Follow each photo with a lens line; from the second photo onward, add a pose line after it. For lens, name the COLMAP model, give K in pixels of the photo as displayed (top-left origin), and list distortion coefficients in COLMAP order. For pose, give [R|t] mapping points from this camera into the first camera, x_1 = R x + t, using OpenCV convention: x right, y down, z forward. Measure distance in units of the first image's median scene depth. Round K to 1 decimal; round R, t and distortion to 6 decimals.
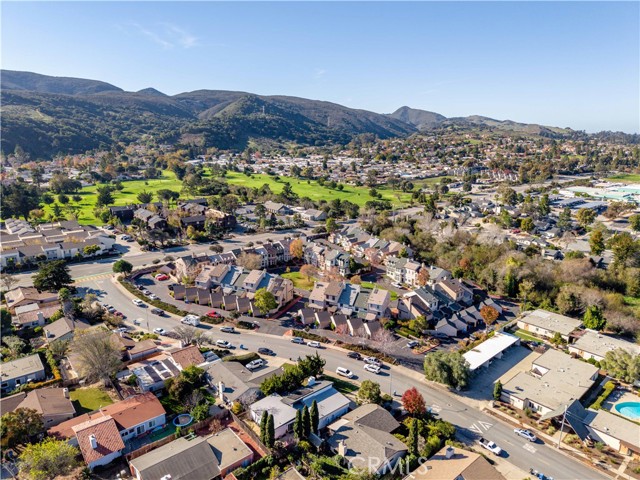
lens RADIAL K [[426.4, 0, 320.0], [0, 426.4, 240.0], [0, 0, 1]] dist [-0.001287, -0.001398]
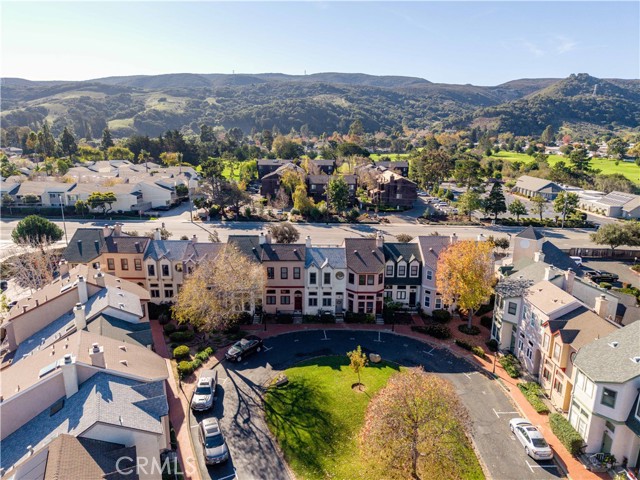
lens RADIAL K [[426.4, 0, 320.0], [0, 426.4, 240.0], [0, 0, 1]] dist [-0.001287, -0.001398]
pose [[0.766610, 0.158337, -0.622285, 0.006980], [-0.164234, 0.985235, 0.048363, 0.000367], [0.620755, 0.065124, 0.781295, 0.157630]]
